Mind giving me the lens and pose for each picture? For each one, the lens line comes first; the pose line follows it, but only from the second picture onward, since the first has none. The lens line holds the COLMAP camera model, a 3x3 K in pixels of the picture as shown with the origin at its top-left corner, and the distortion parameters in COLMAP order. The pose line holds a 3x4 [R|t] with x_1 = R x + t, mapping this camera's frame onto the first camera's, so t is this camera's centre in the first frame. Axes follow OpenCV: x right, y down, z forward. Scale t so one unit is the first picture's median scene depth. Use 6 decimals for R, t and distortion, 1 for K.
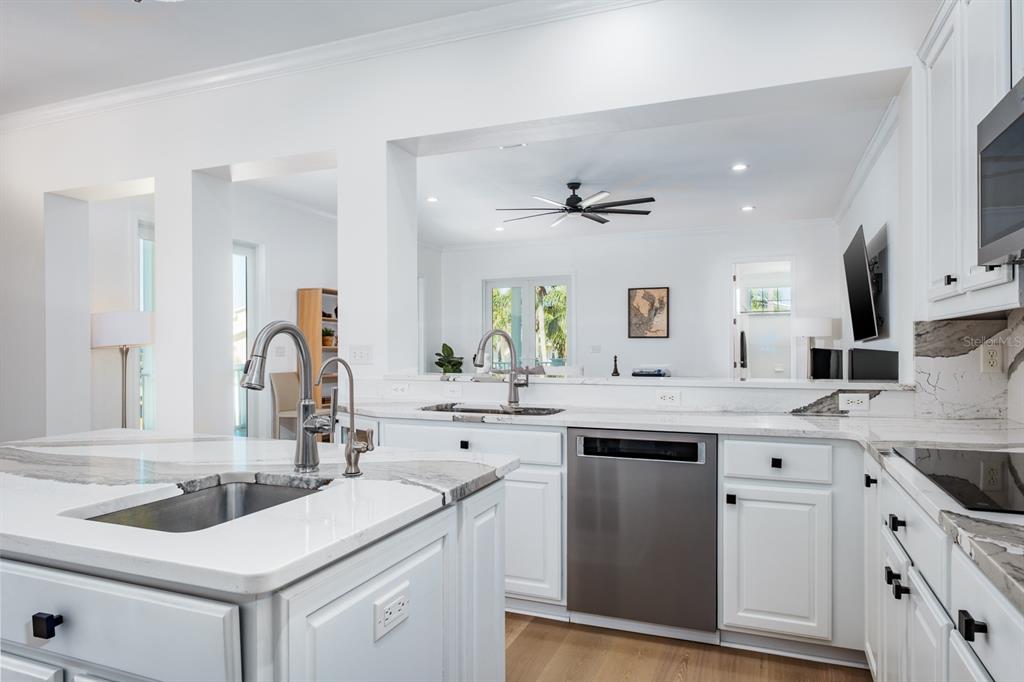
lens RADIAL K [[642.3, 0, 502.4], [0, 642.3, 342.6], [0, 0, 1]] dist [0.003906, 0.001719]
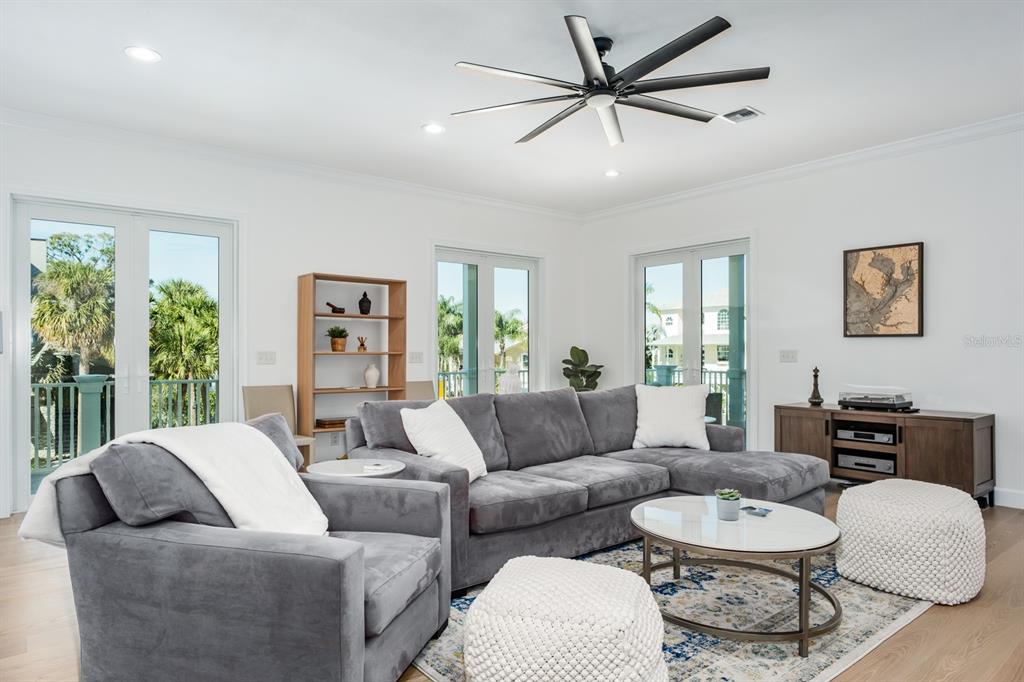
lens RADIAL K [[642.3, 0, 502.4], [0, 642.3, 342.6], [0, 0, 1]] dist [0.003906, 0.001719]
pose [[0.879163, -0.002144, -0.476516, 0.203446], [0.002645, 0.999996, 0.000381, -0.003450], [0.476514, -0.001595, 0.879165, 0.355406]]
